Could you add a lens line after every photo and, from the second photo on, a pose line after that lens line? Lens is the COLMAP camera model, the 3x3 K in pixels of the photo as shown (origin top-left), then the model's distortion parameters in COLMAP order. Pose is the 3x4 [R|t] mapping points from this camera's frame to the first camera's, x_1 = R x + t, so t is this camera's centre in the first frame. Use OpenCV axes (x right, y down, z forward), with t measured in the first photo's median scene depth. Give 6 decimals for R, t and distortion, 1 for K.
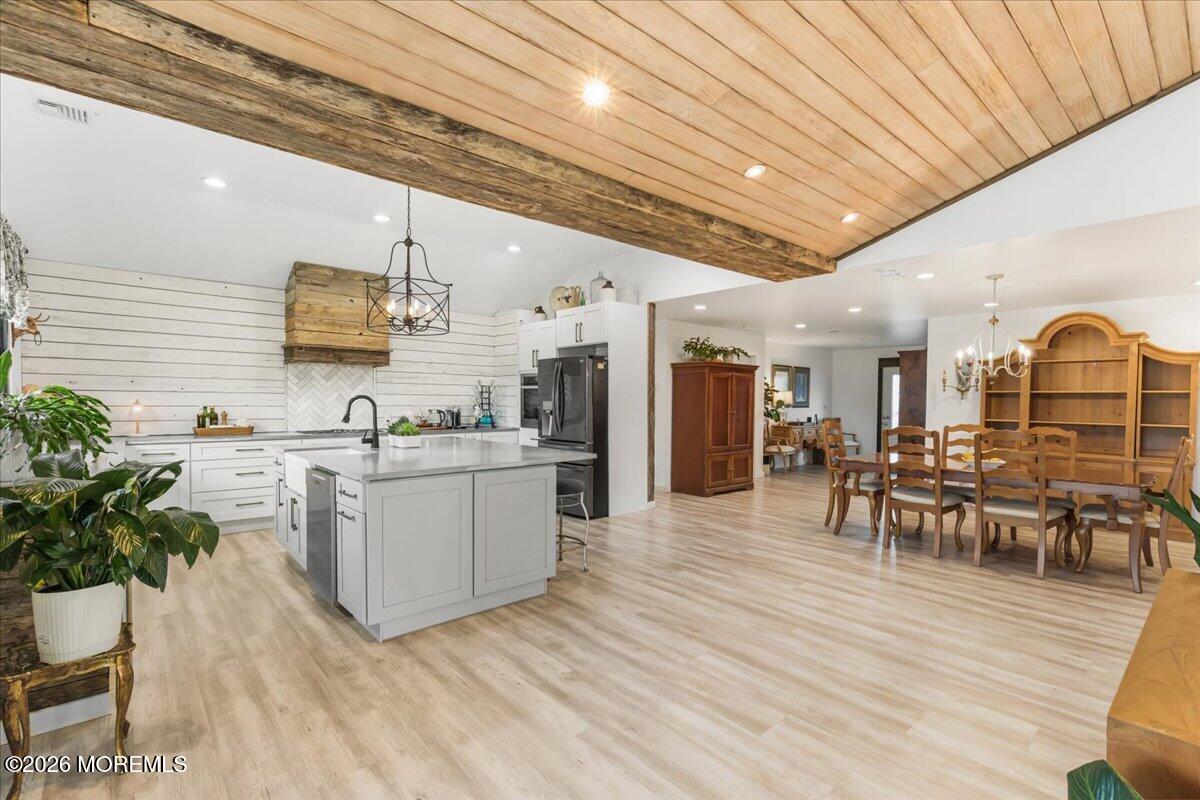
lens RADIAL K [[541.1, 0, 603.6], [0, 541.1, 402.3], [0, 0, 1]] dist [0.015014, 0.000171]
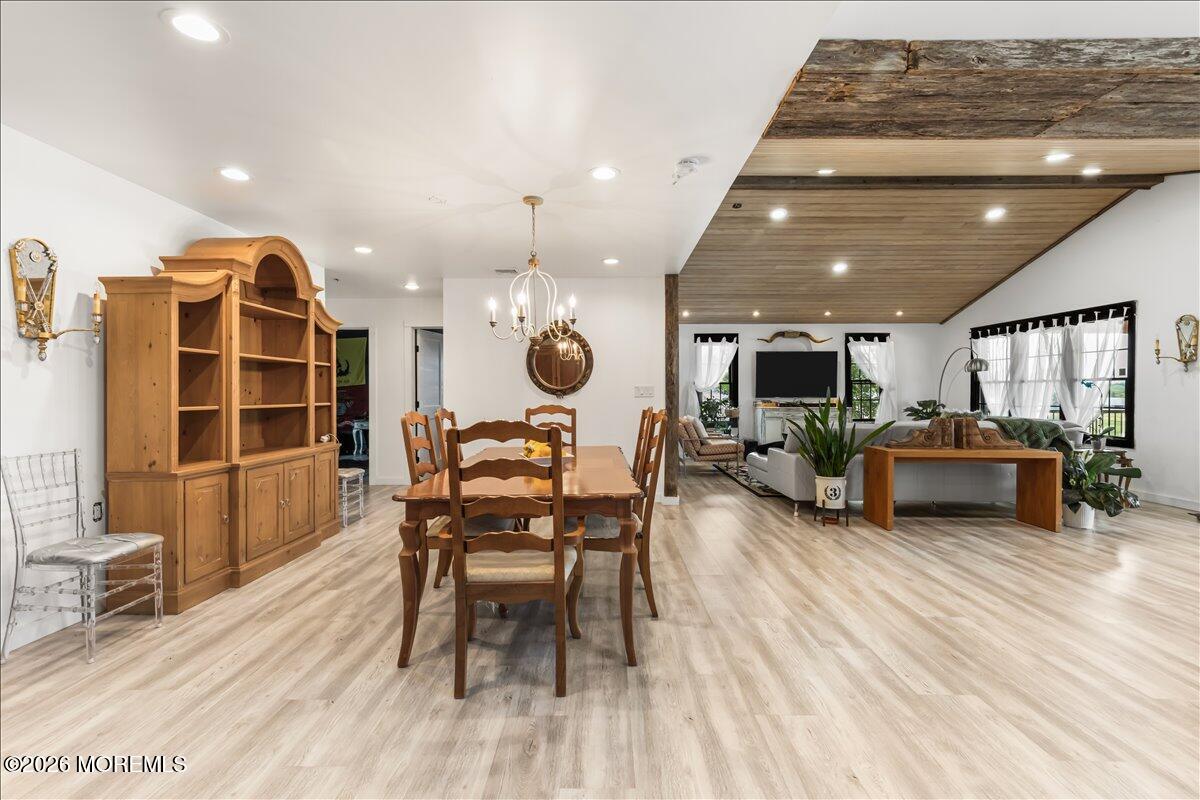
lens RADIAL K [[541.1, 0, 603.6], [0, 541.1, 402.3], [0, 0, 1]] dist [0.015014, 0.000171]
pose [[-0.745300, -0.022159, 0.666360, 0.098947], [-0.005416, 0.999616, 0.027183, 0.009476], [-0.666707, 0.016650, -0.745134, 0.878905]]
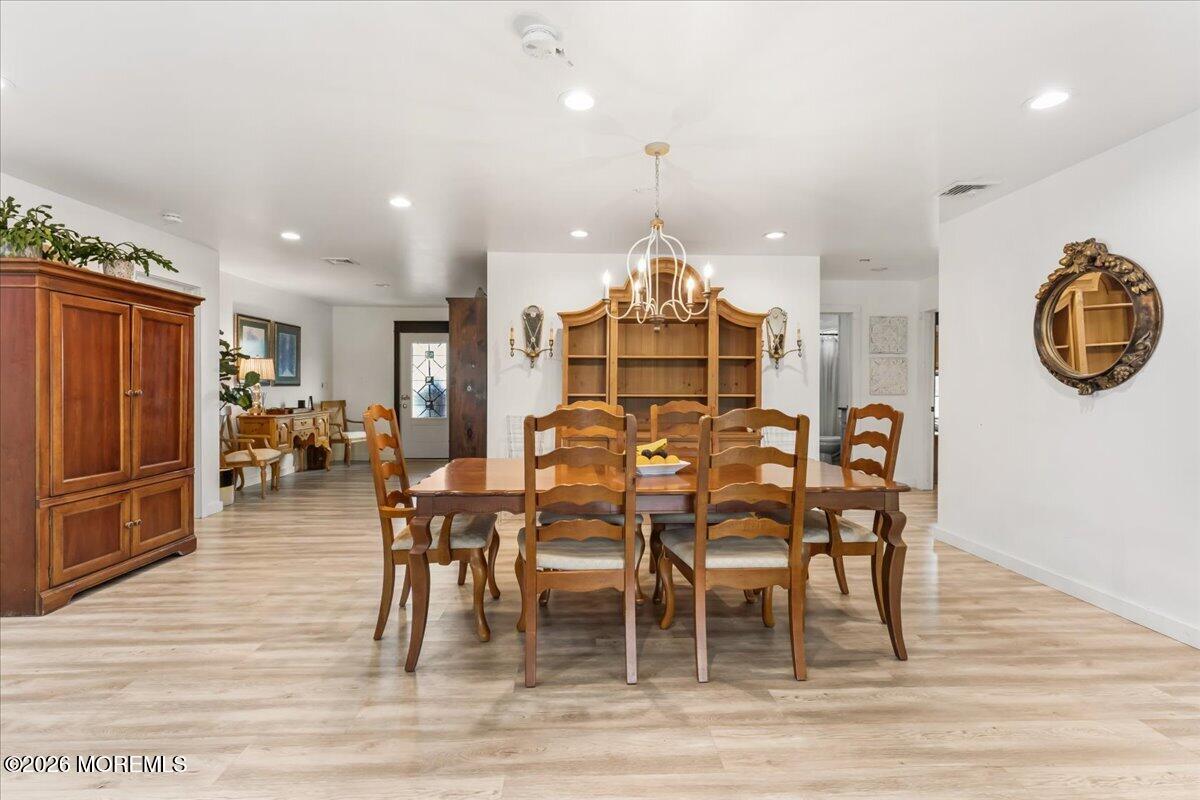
lens RADIAL K [[551.1, 0, 598.7], [0, 551.1, 391.8], [0, 0, 1]] dist [0.002502, 0.000275]
pose [[0.637226, -0.018575, 0.770453, 0.126463], [0.009500, 0.999823, 0.016247, 0.013141], [-0.770619, -0.003033, 0.637289, 0.400049]]
